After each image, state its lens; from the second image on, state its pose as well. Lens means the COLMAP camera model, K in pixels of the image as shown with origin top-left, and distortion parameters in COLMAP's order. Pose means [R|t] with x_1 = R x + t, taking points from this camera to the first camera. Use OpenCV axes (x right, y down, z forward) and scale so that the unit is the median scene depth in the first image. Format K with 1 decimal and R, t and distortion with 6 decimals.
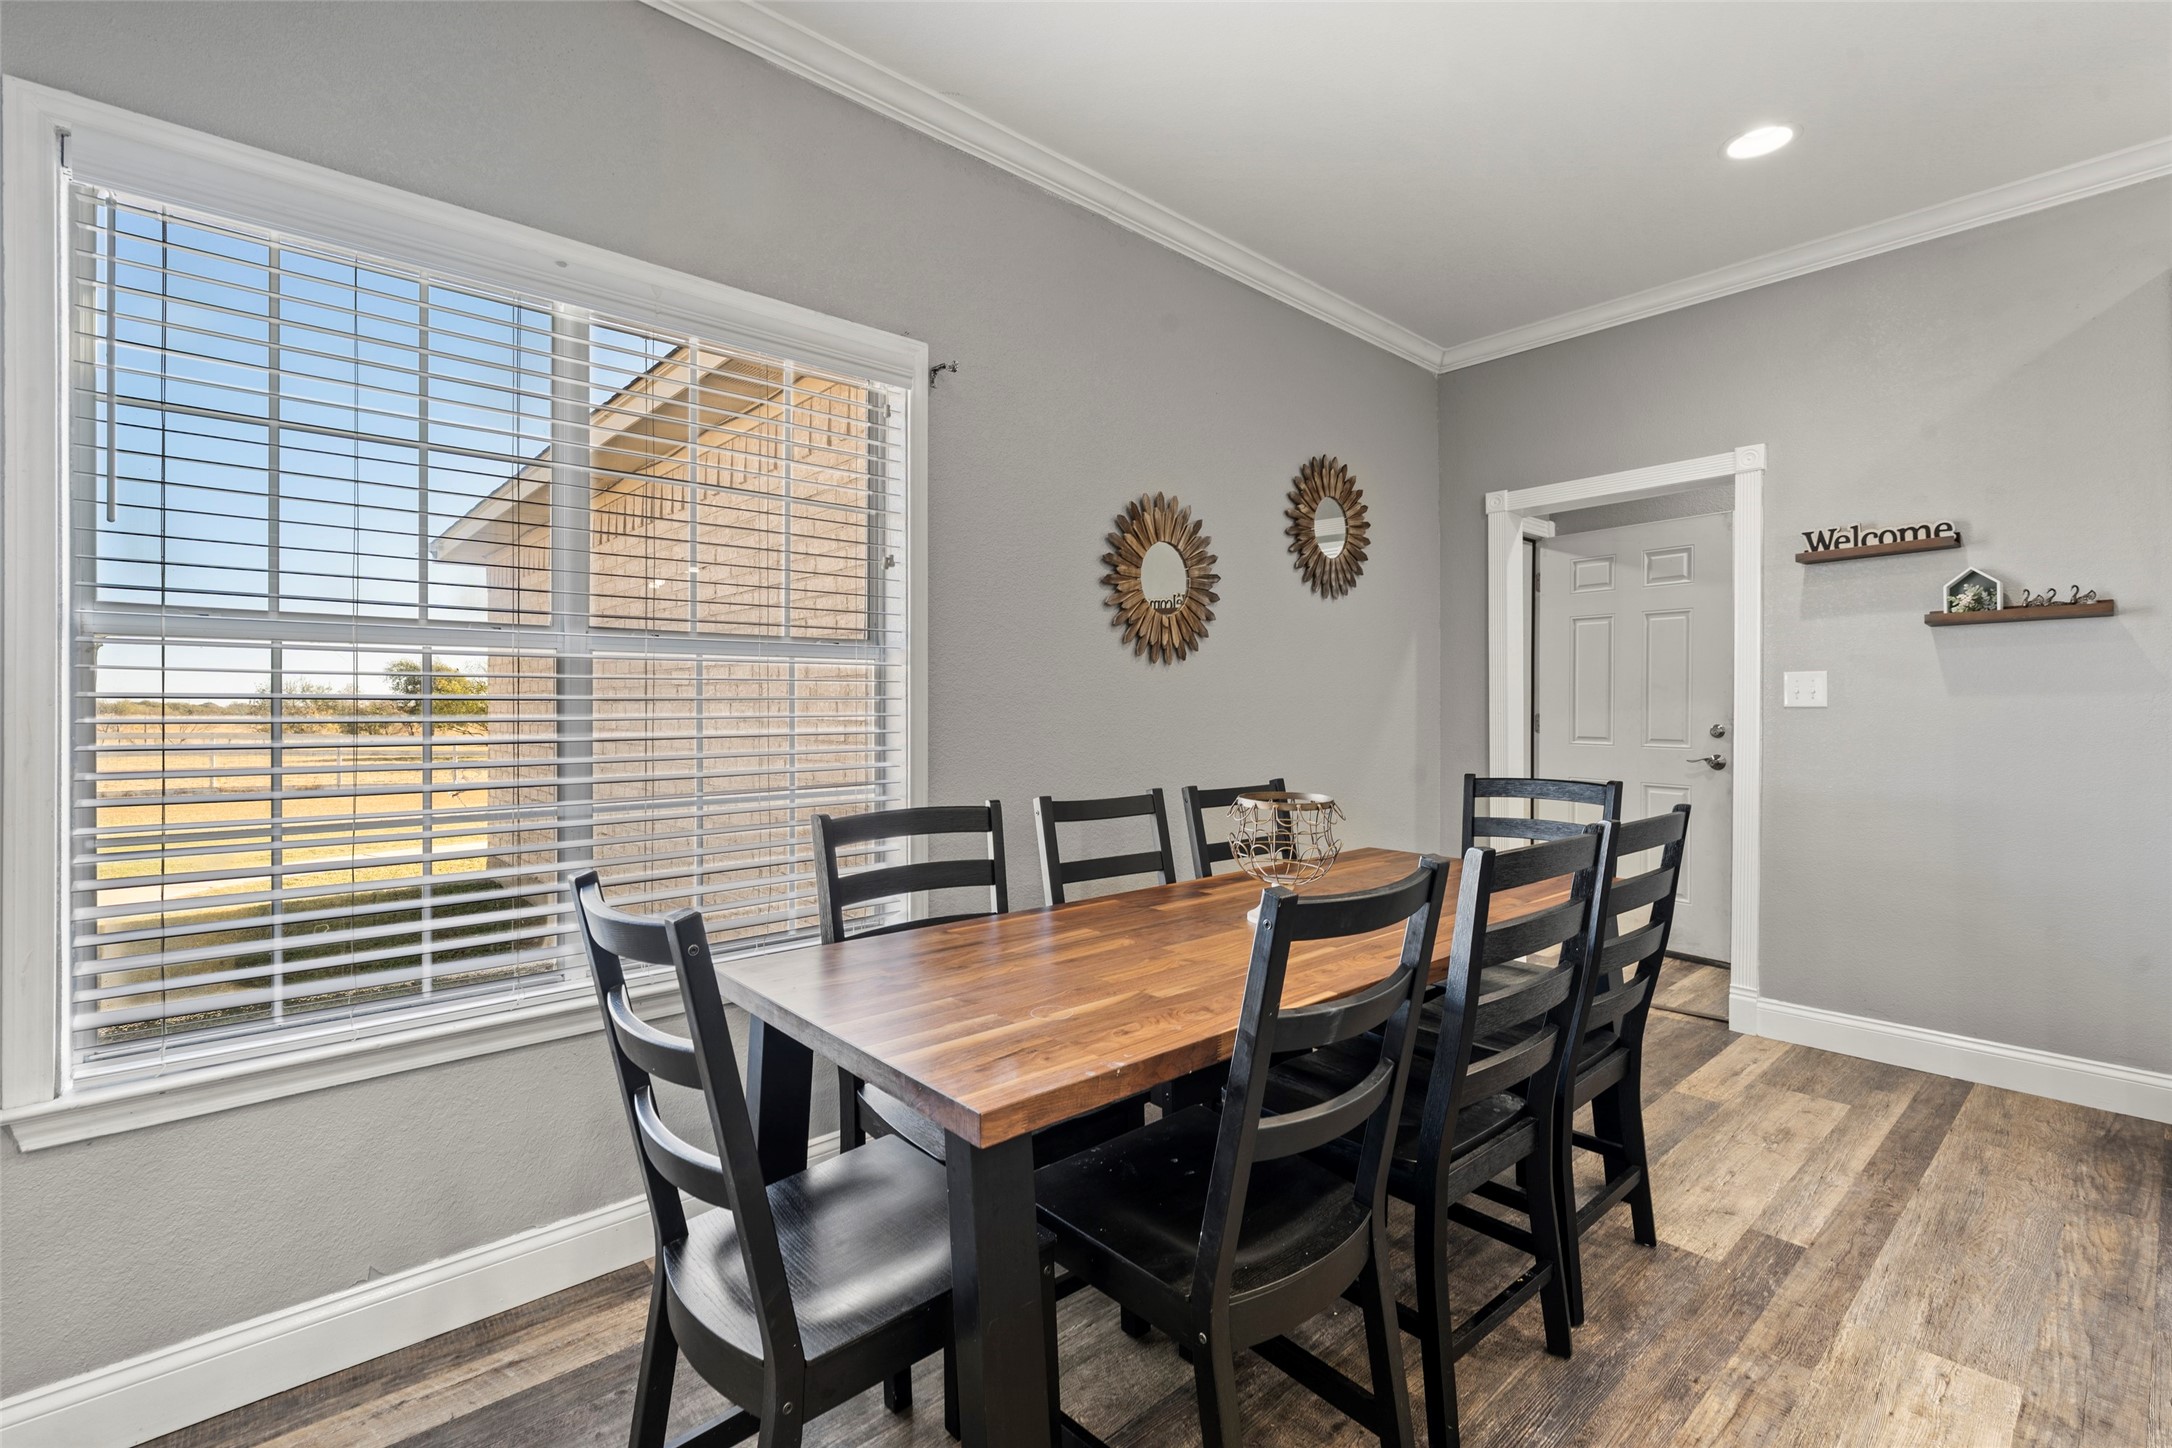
lens RADIAL K [[990.8, 0, 1081.1], [0, 990.8, 713.5], [0, 0, 1]] dist [0.004641, 0.000632]
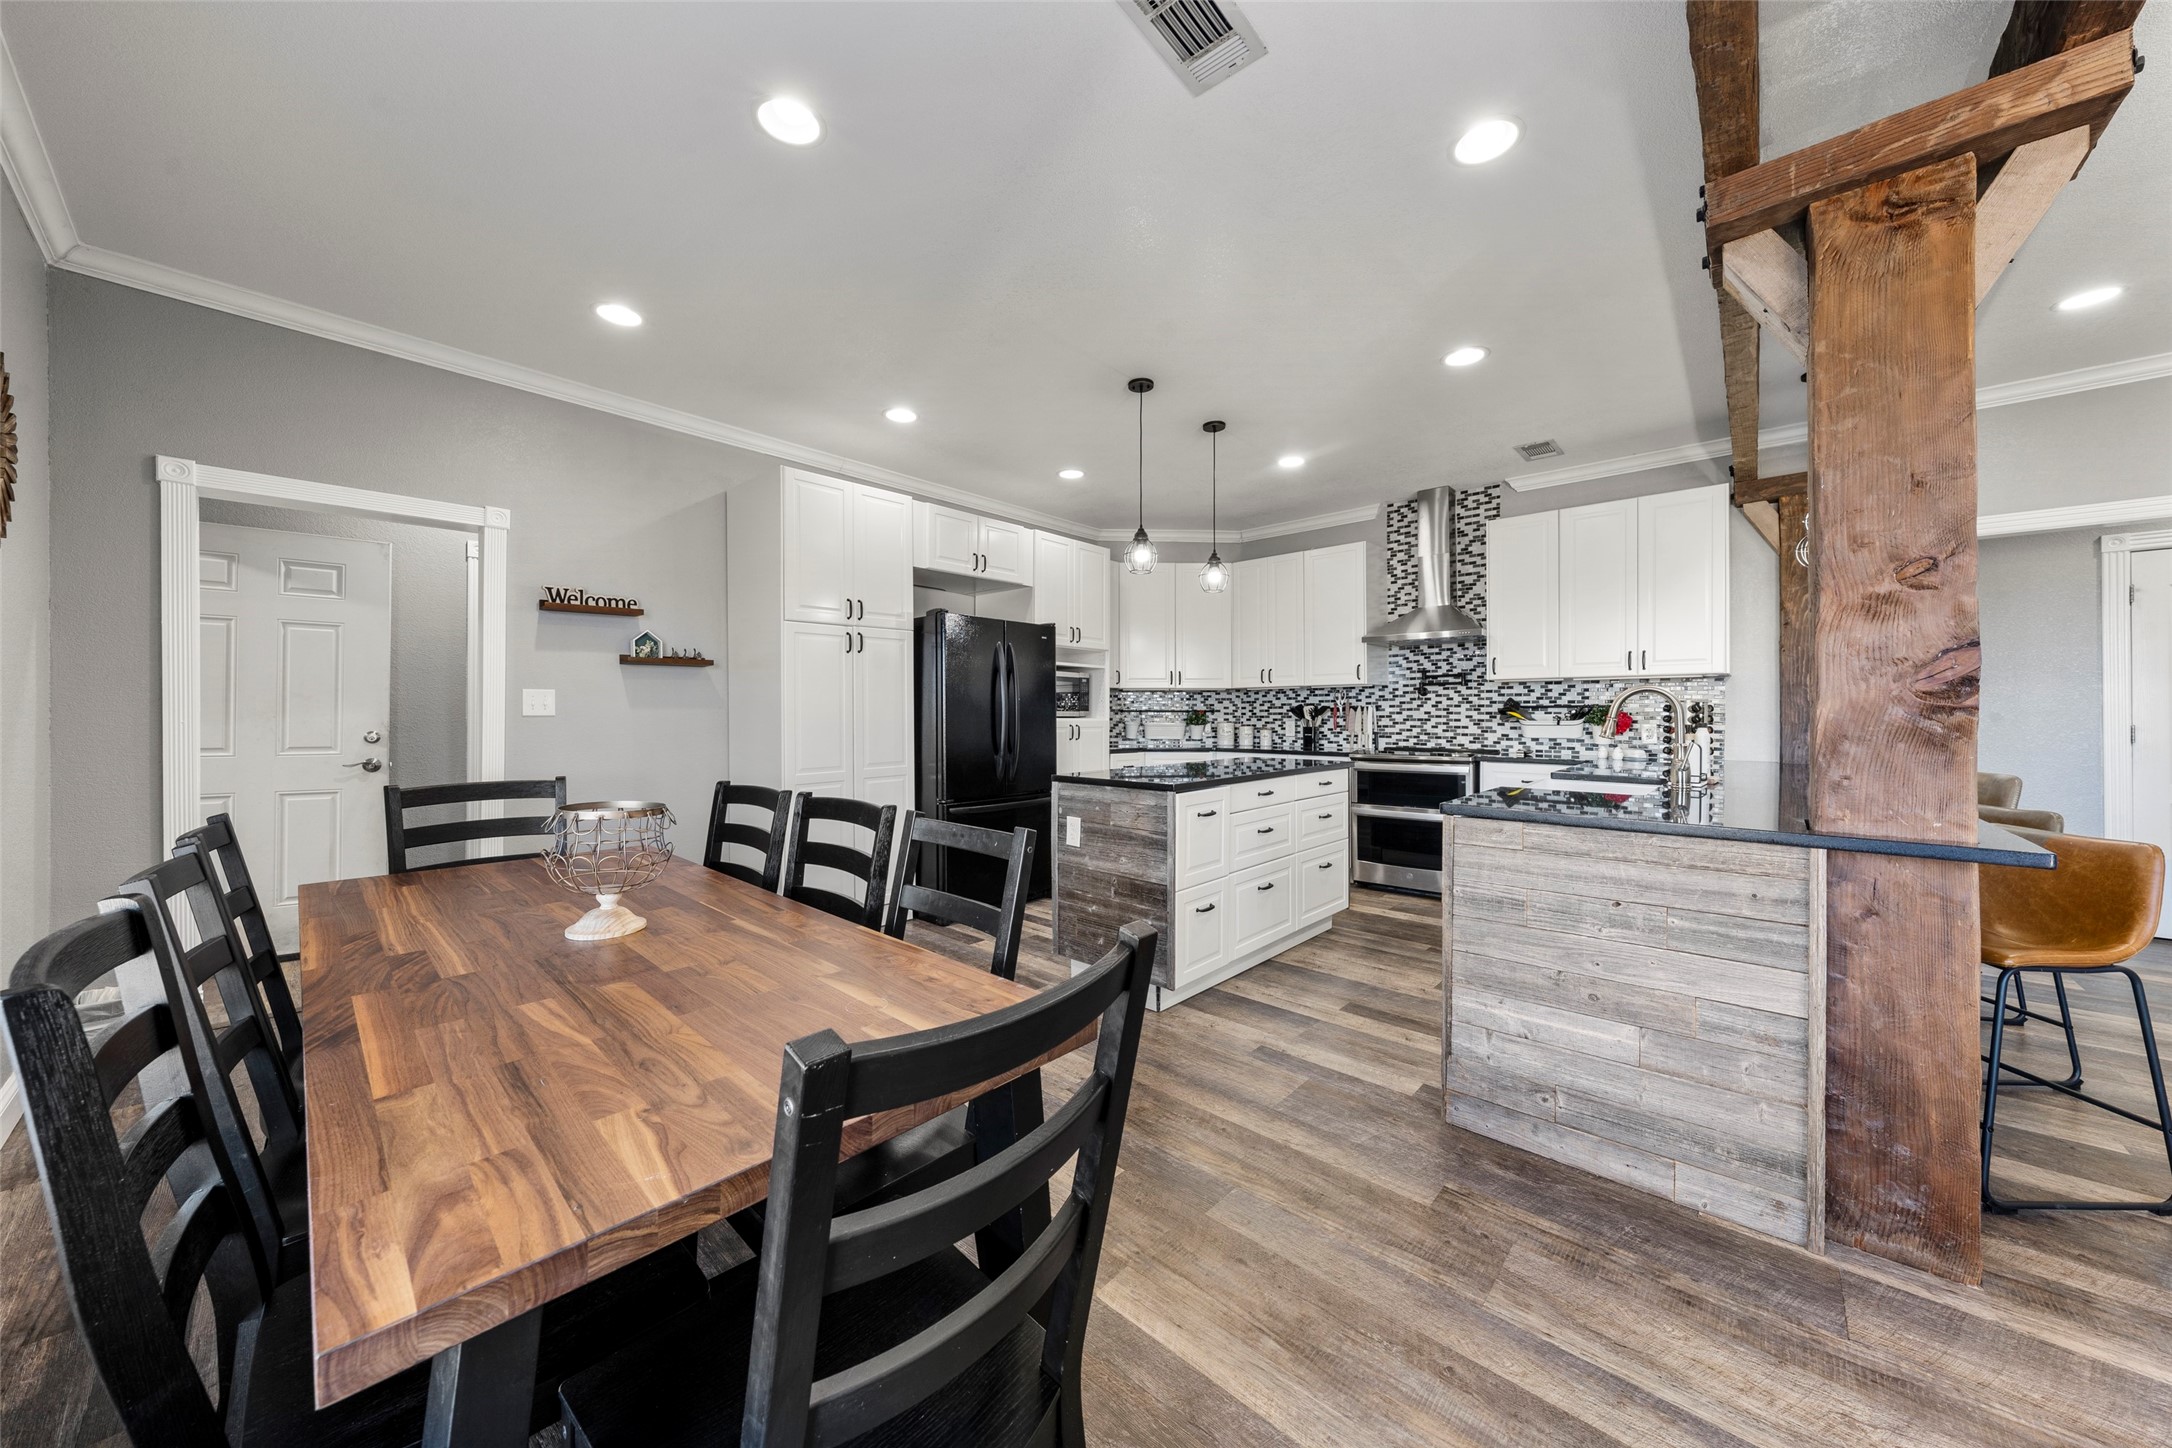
lens RADIAL K [[747.4, 0, 1093.3], [0, 747.4, 718.5], [0, 0, 1]] dist [-0.002108, -0.000006]
pose [[-0.097803, 0.001285, 0.995205, -0.373394], [0.003406, 0.999994, -0.000956, 0.001165], [-0.995200, 0.003296, -0.097807, 0.373735]]
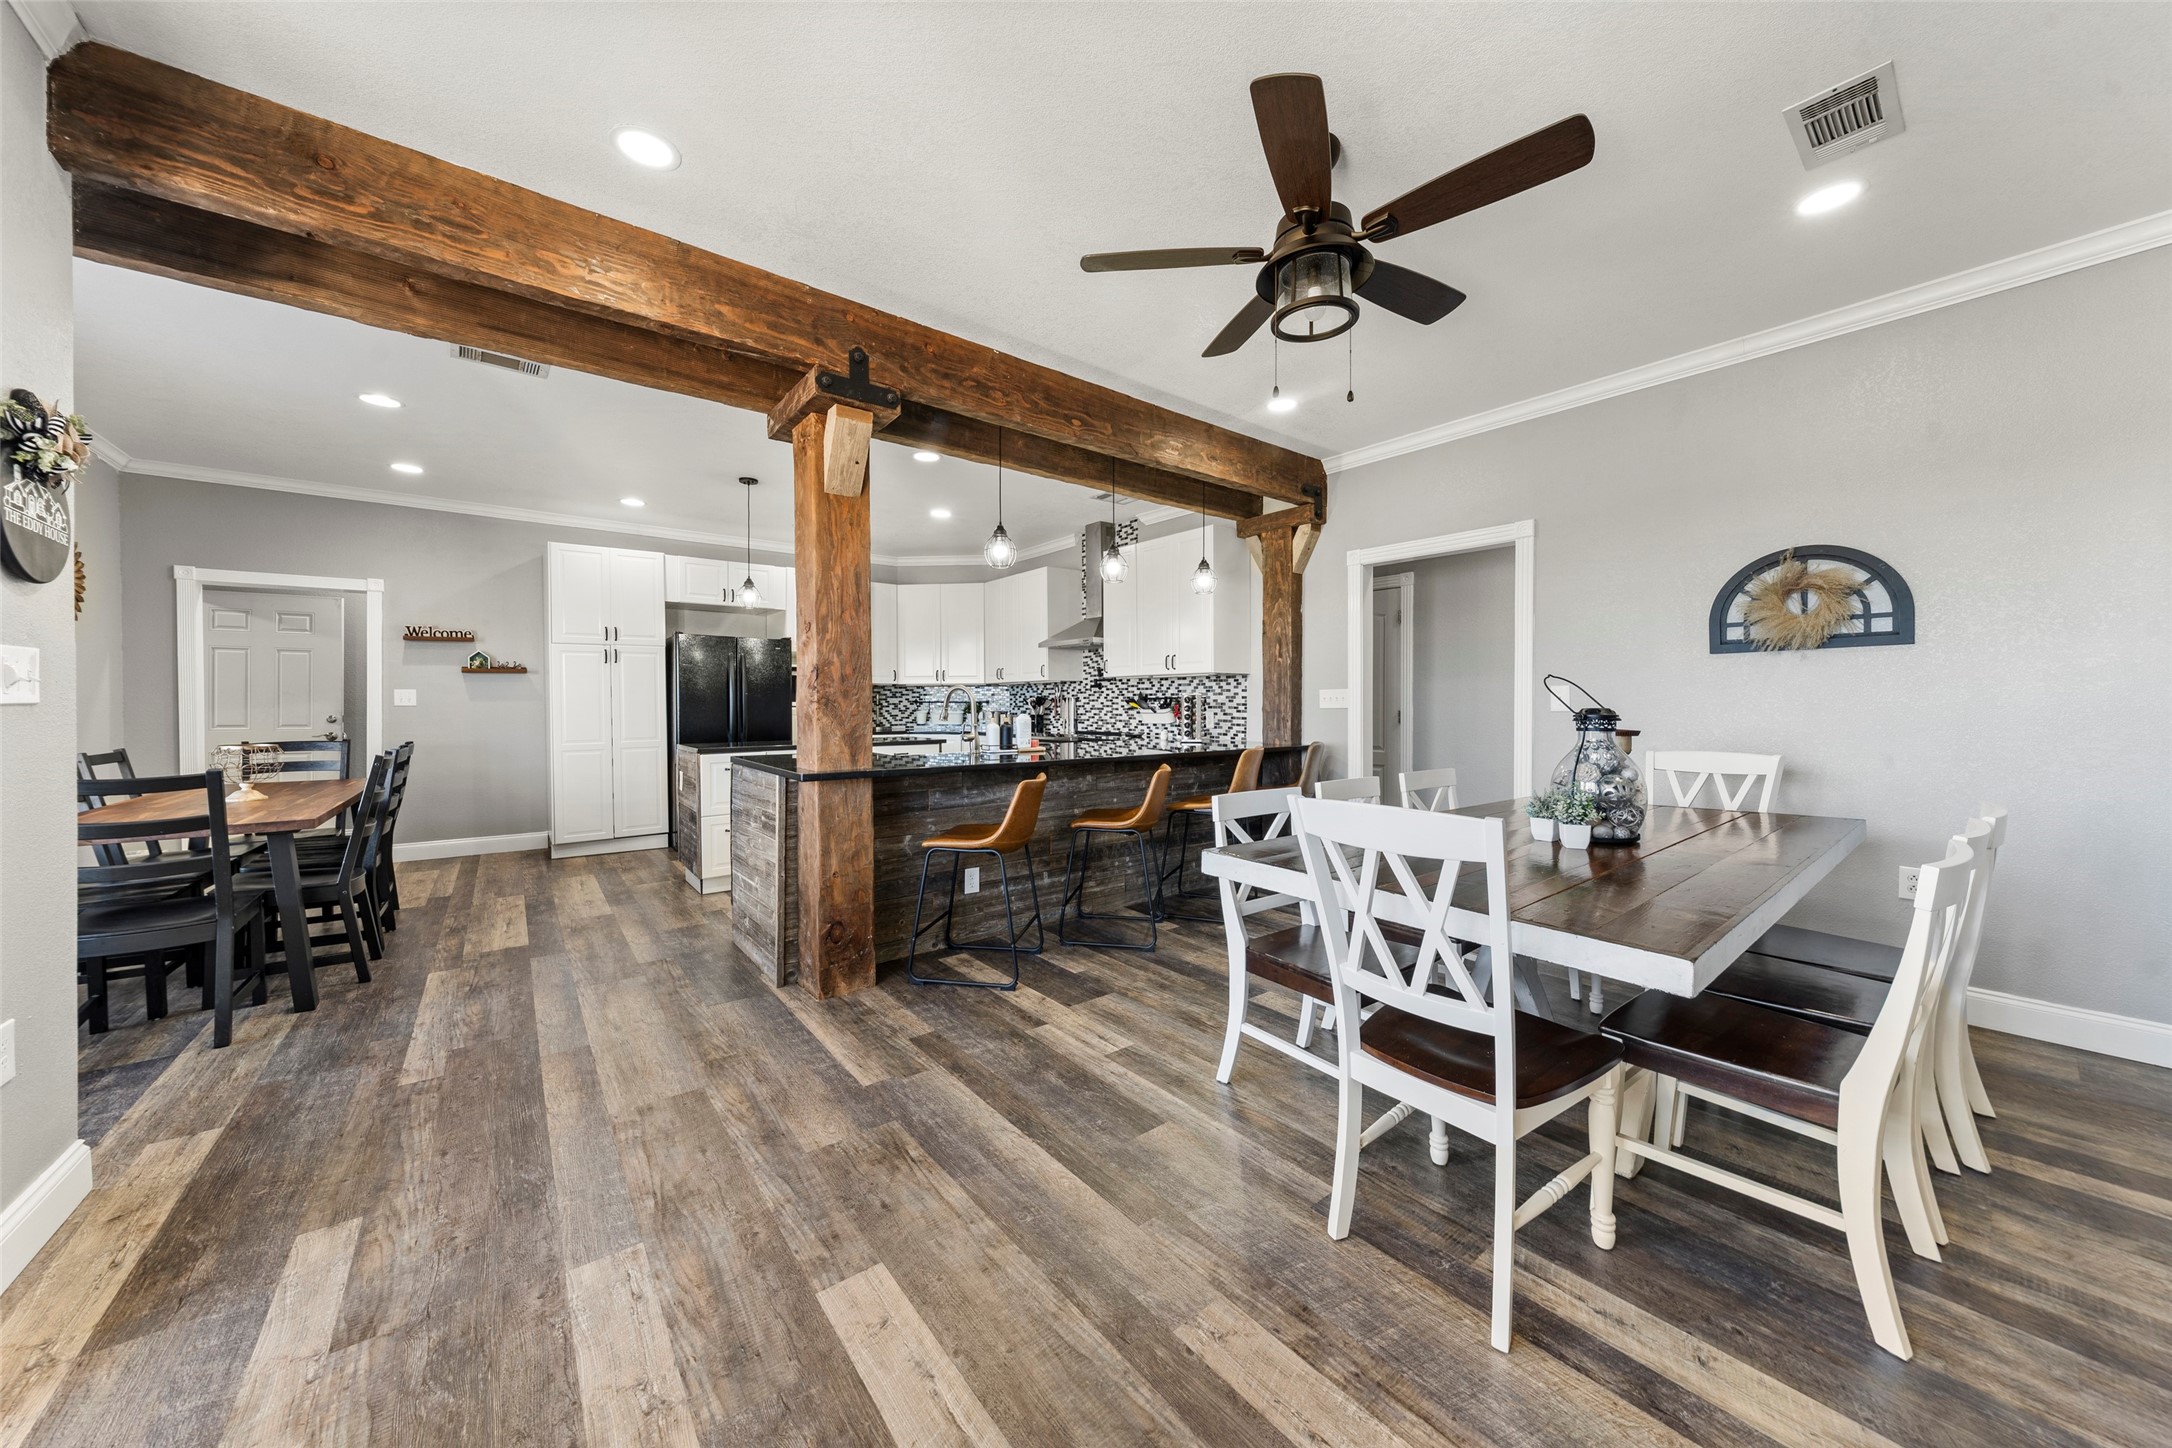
lens RADIAL K [[747.4, 0, 1081.1], [0, 747.4, 716.0], [0, 0, 1]] dist [-0.002108, -0.000006]
pose [[0.065362, -0.008138, 0.997828, -0.850692], [0.002876, 0.999964, 0.007967, 0.007978], [-0.997857, 0.002349, 0.065383, -0.614101]]
